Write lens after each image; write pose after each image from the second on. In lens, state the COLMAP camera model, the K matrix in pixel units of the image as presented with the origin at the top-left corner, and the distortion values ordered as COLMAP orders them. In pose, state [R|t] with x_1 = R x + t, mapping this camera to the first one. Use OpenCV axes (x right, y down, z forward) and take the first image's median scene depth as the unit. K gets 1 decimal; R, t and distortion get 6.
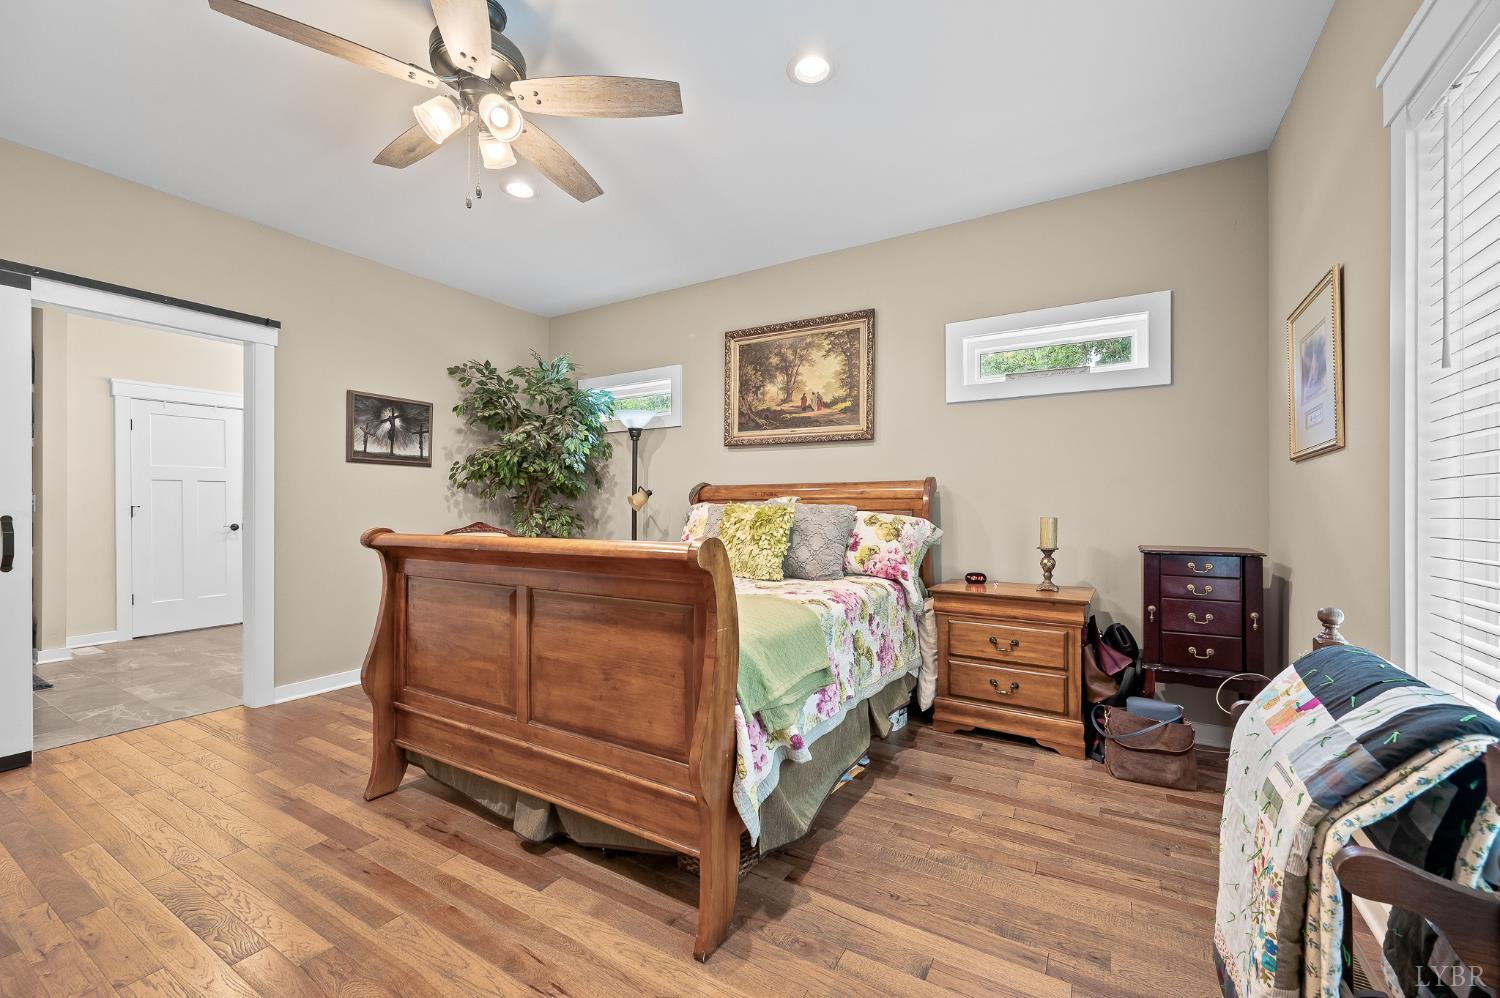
lens RADIAL K [[604.9, 0, 755.1], [0, 604.9, 496.1], [0, 0, 1]] dist [-0.000260, 0.000056]
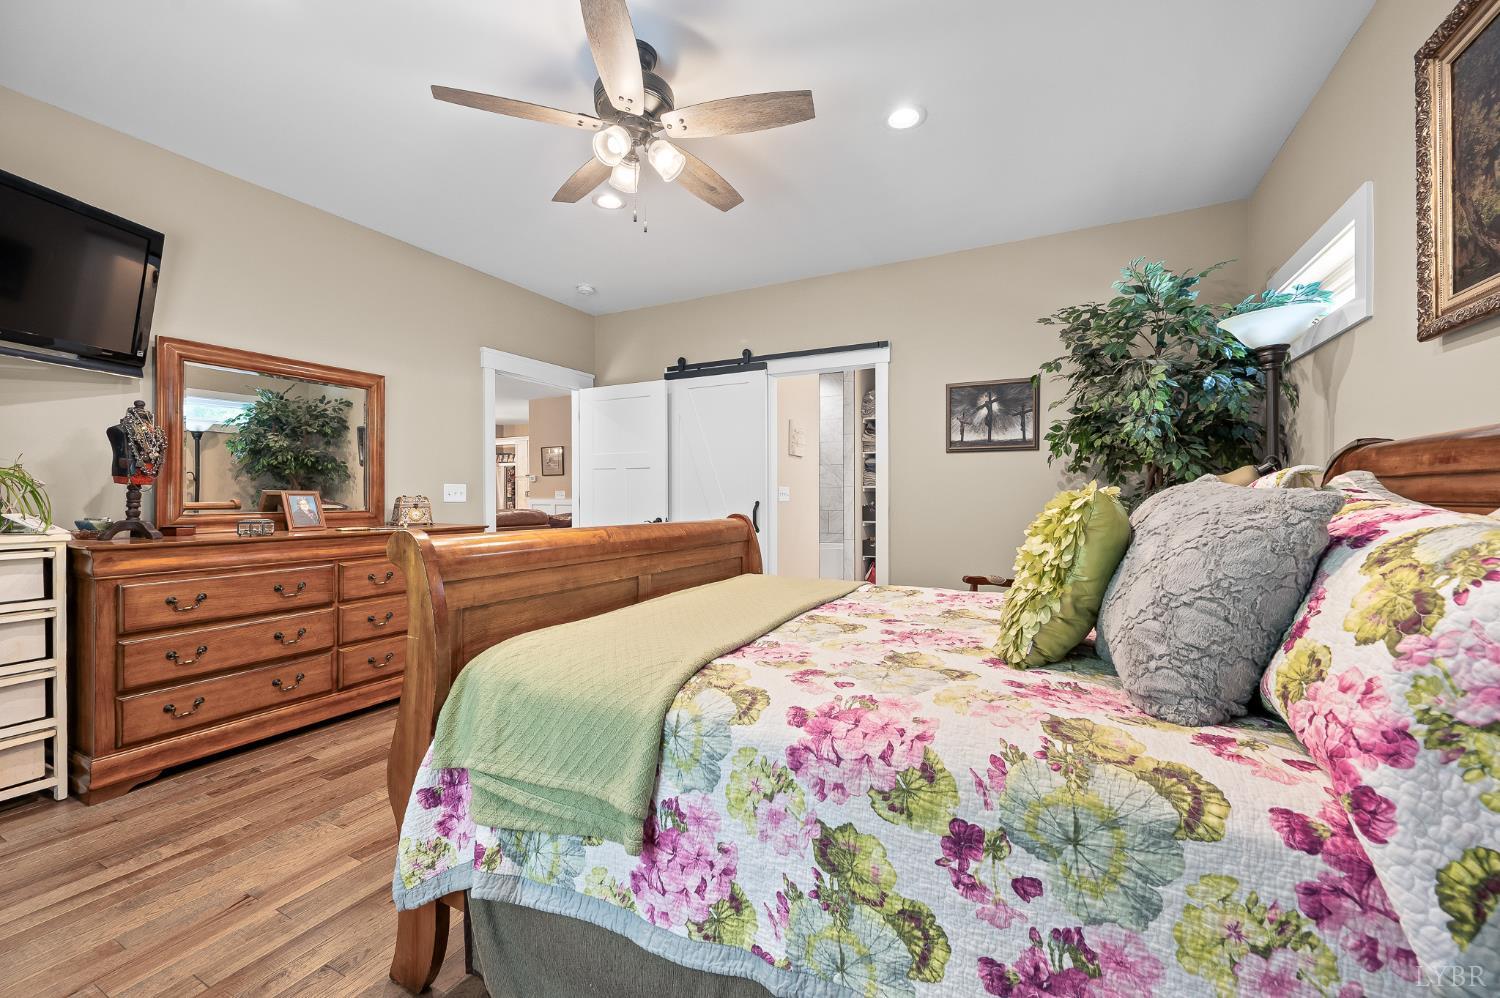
lens RADIAL K [[604.9, 0, 755.1], [0, 604.9, 496.1], [0, 0, 1]] dist [-0.000260, 0.000056]
pose [[0.073278, -0.000240, -0.997312, 0.328384], [0.015057, 0.999886, 0.000866, 0.011796], [0.997198, -0.015080, 0.073273, 0.564392]]
